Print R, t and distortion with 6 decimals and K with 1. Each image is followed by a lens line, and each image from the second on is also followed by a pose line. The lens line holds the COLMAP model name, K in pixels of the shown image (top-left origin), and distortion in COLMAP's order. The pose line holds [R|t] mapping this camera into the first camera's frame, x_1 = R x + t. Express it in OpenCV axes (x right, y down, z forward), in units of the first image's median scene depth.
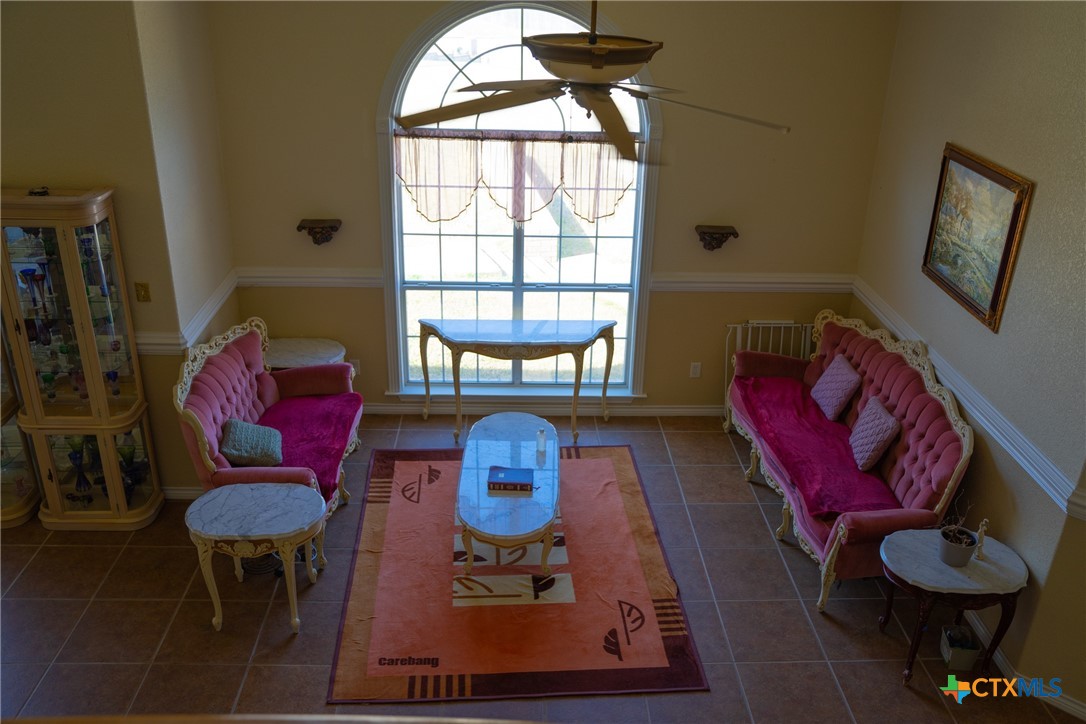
lens RADIAL K [[918.7, 0, 543.0], [0, 918.7, 362.0], [0, 0, 1]] dist [-0.056701, 0.001431]
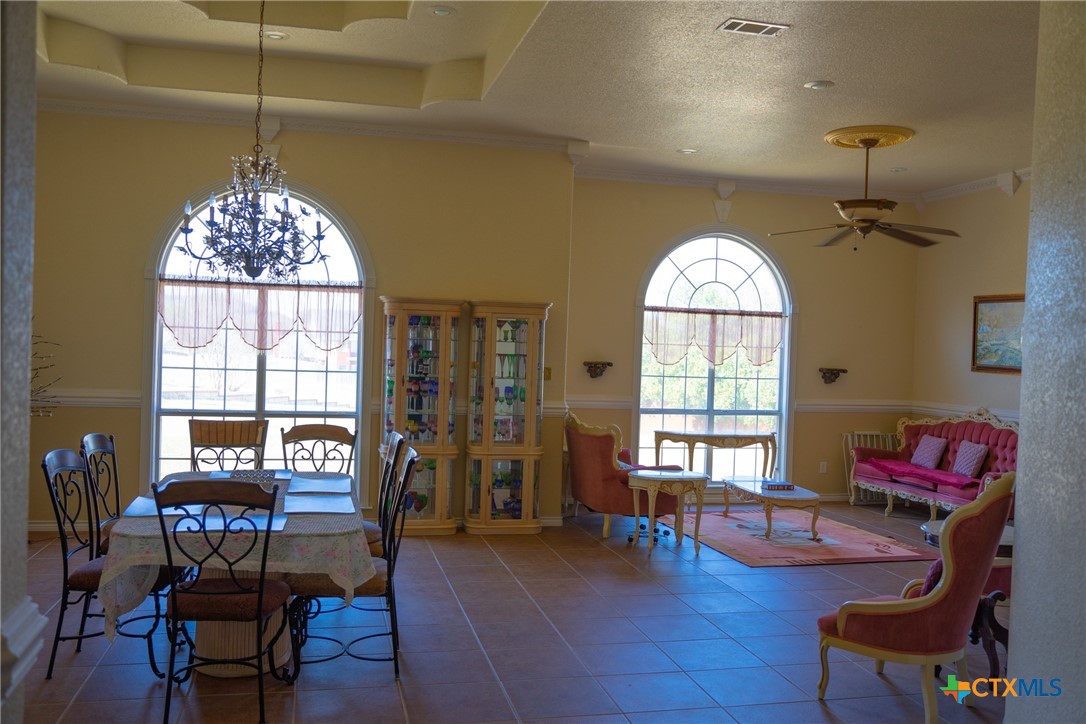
lens RADIAL K [[946.8, 0, 543.0], [0, 946.8, 362.0], [0, 0, 1]] dist [-0.040016, 0.006602]
pose [[0.980618, 0.003830, 0.195890, -0.630887], [0.073925, 0.918678, -0.388027, 0.445970], [-0.181446, 0.394988, 0.900590, -0.404430]]
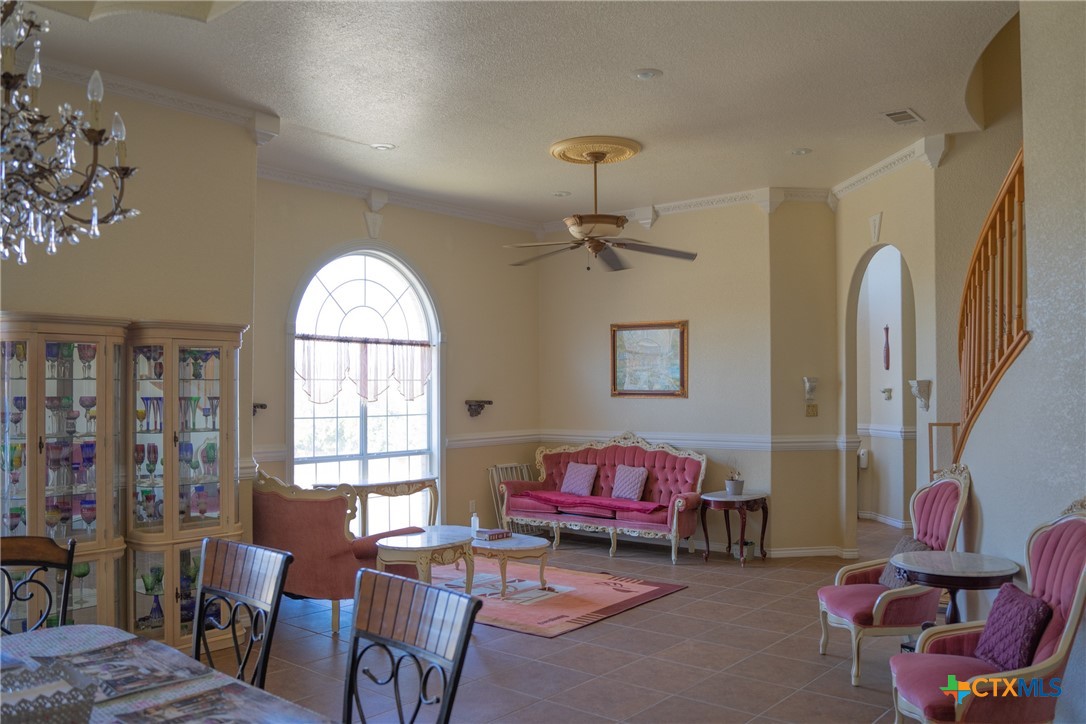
lens RADIAL K [[879.1, 0, 543.0], [0, 879.1, 362.0], [0, 0, 1]] dist [-0.117136, 0.098827]
pose [[0.666372, -0.003017, 0.745613, -0.819354], [0.329044, 0.898540, -0.290439, 0.253194], [-0.669087, 0.438880, 0.599755, 0.025035]]
